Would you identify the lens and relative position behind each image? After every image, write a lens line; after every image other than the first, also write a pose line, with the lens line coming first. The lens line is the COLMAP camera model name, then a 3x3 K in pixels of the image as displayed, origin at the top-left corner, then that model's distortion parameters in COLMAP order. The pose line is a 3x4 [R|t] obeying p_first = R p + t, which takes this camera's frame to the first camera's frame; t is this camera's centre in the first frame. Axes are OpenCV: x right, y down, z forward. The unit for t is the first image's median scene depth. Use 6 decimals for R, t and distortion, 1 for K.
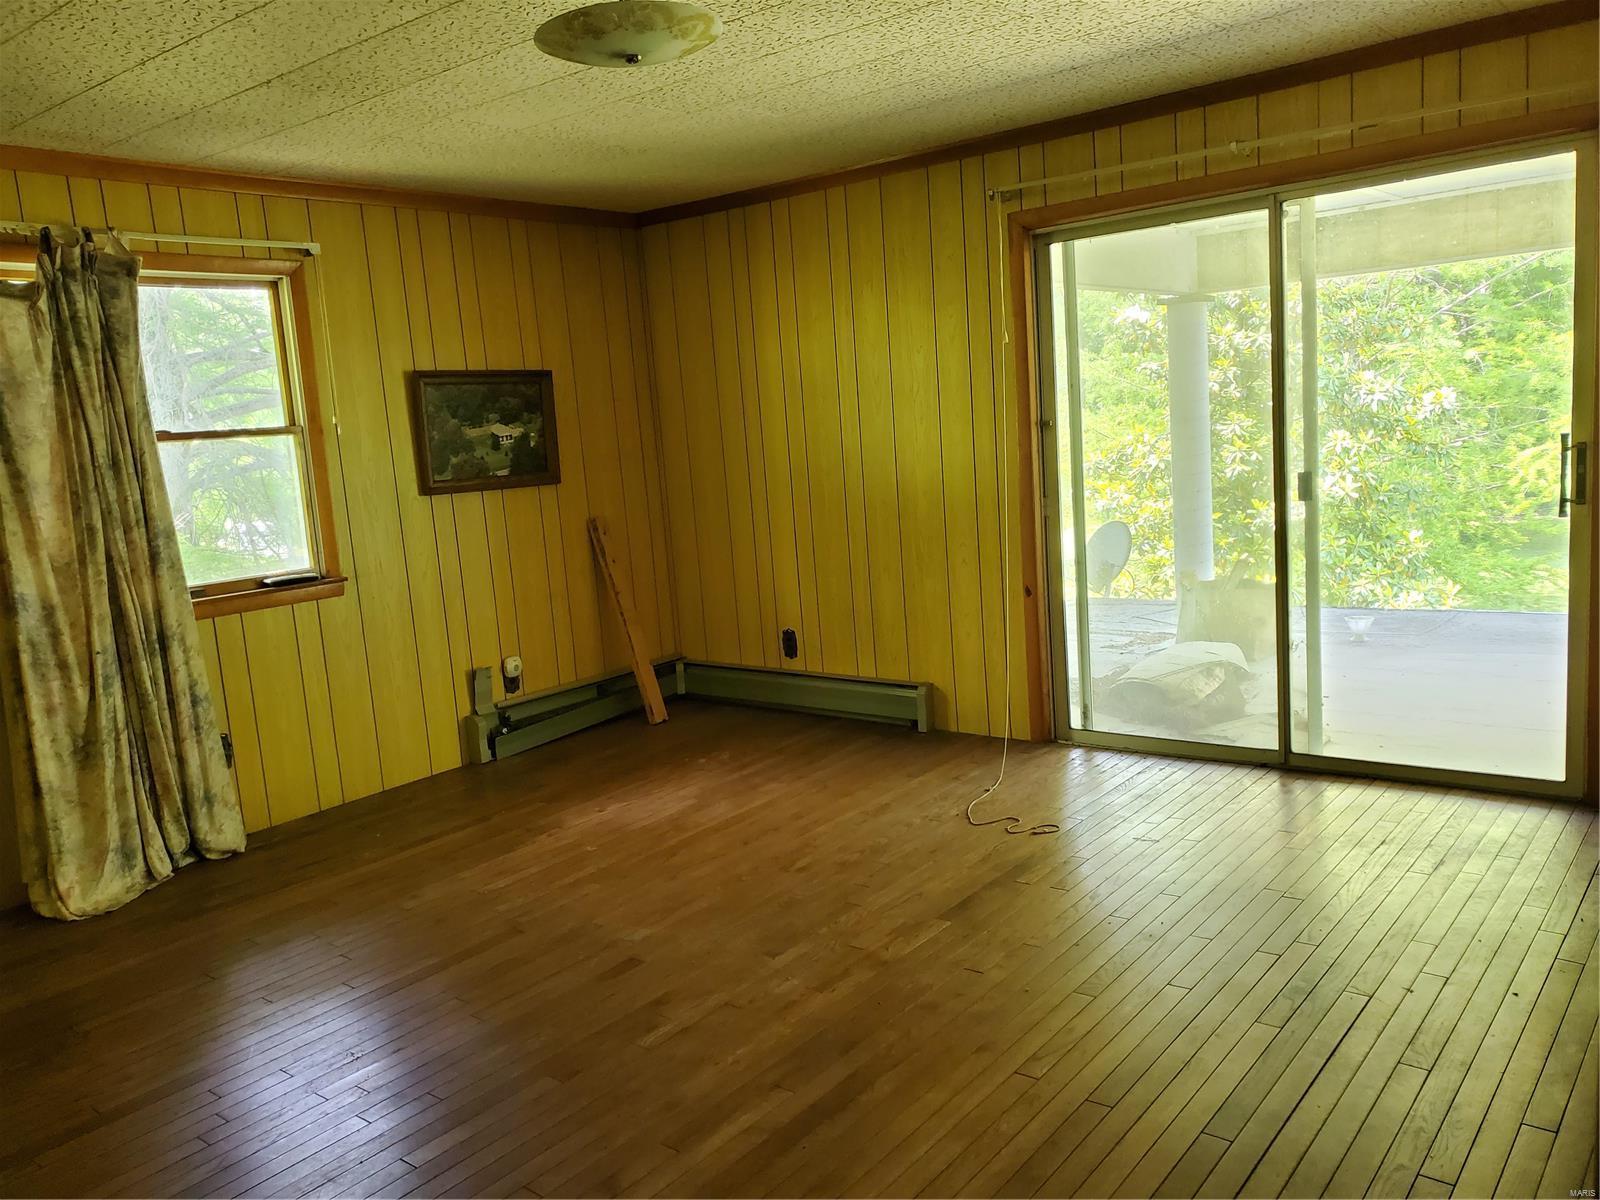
lens RADIAL K [[1280.7, 0, 800.0], [0, 1280.7, 600.0], [0, 0, 1]] dist [0.049202, 0.002014]
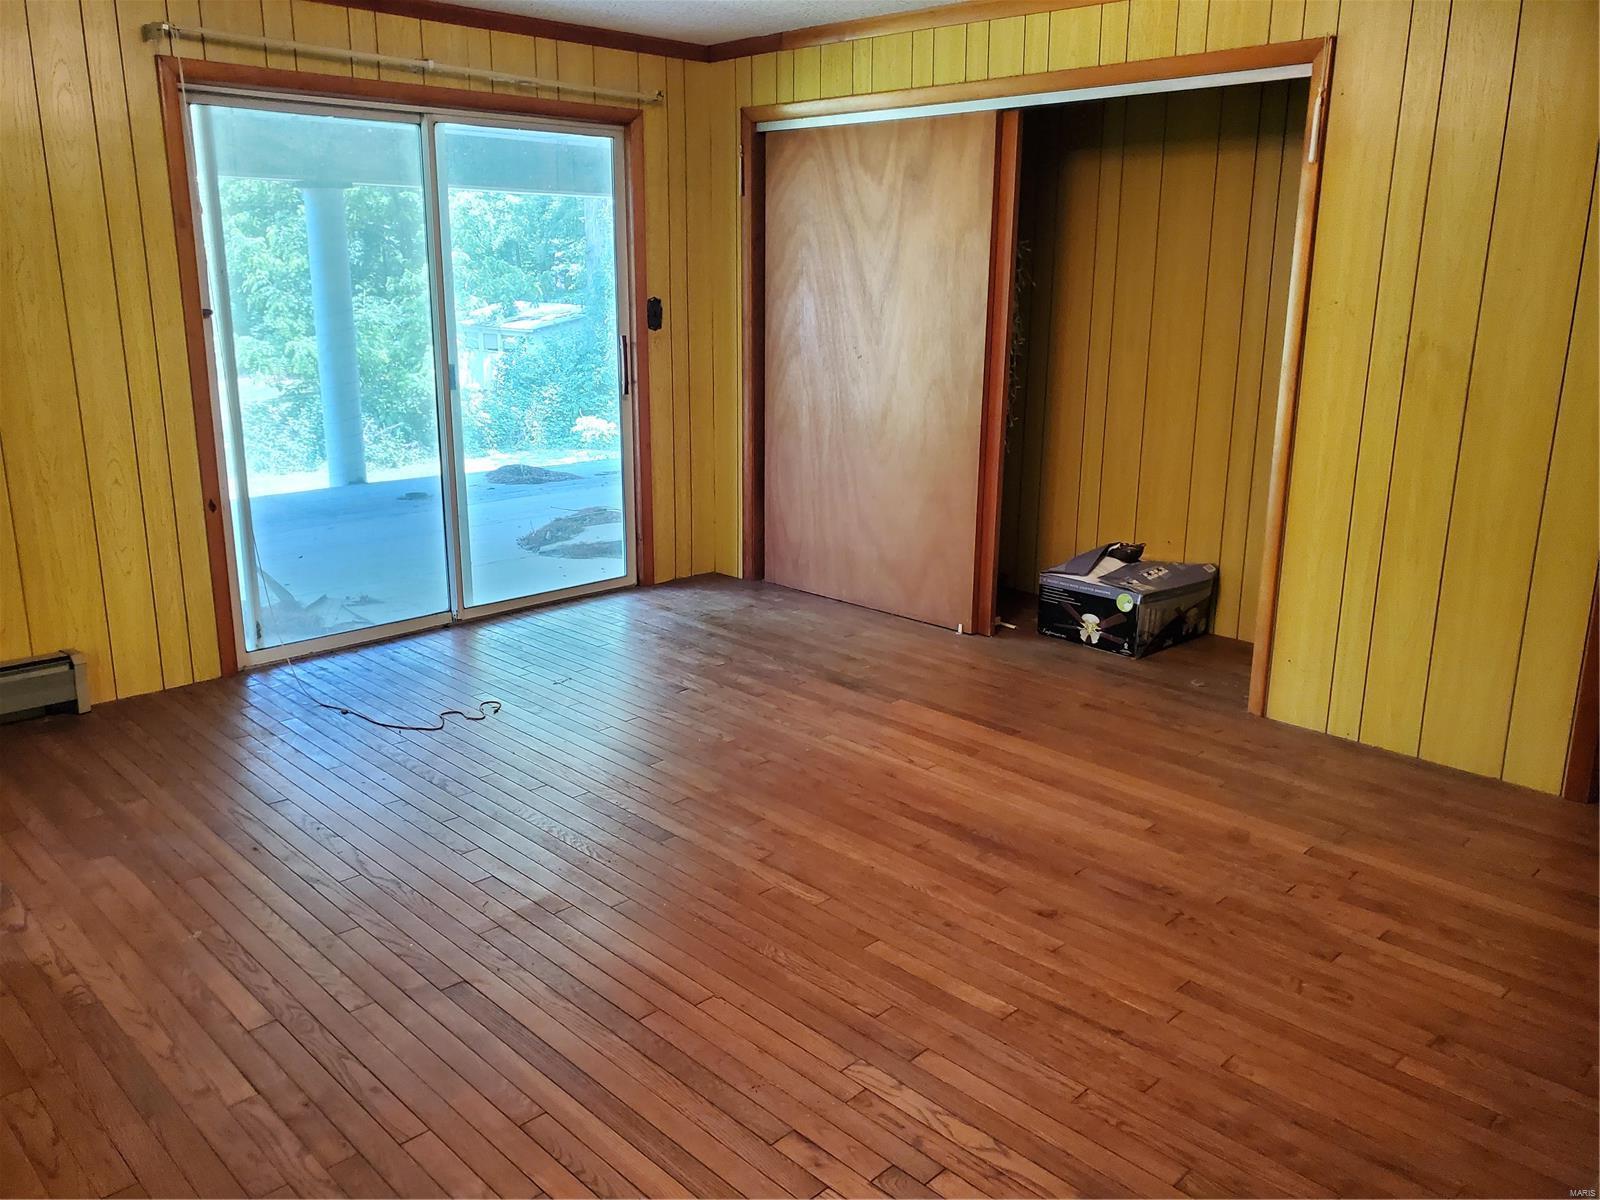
lens RADIAL K [[1240.2, 0, 786.8], [0, 1240.2, 604.2], [0, 0, 1]] dist [0.001478, 0.013001]
pose [[0.123493, -0.191387, 0.973715, -0.688597], [0.137555, 0.975055, 0.174204, -0.040467], [-0.982766, 0.112426, 0.146738, 0.564539]]
